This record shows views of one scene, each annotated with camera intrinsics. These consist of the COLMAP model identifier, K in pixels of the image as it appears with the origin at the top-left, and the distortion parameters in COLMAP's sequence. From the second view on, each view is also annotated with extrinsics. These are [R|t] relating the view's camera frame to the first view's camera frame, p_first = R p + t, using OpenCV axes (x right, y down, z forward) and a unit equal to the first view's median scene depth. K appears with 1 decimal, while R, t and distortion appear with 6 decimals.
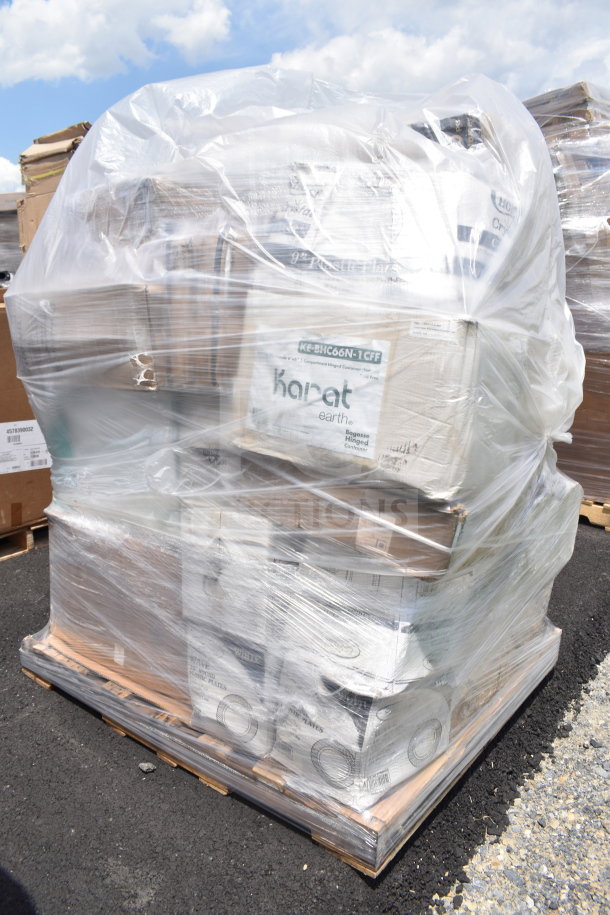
lens RADIAL K [[783.5, 0, 304.6], [0, 783.5, 457.4], [0, 0, 1]] dist [-0.055088, -0.004302]
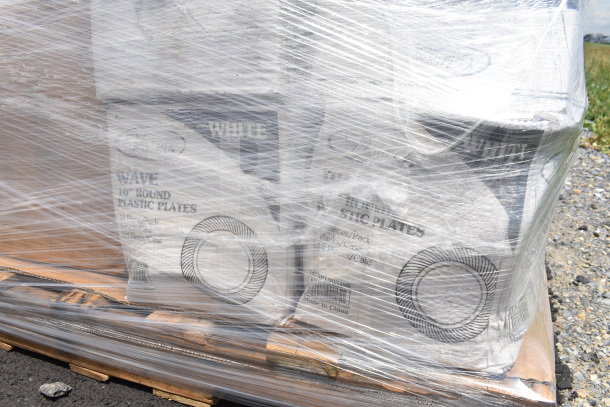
lens RADIAL K [[513.8, 0, 305.1], [0, 513.8, 203.0], [0, 0, 1]] dist [-0.075869, -0.002264]
pose [[0.953964, -0.089996, 0.286101, -0.131183], [0.084489, 0.995924, 0.031562, 0.291254], [-0.287775, -0.005936, 0.957680, 0.651369]]
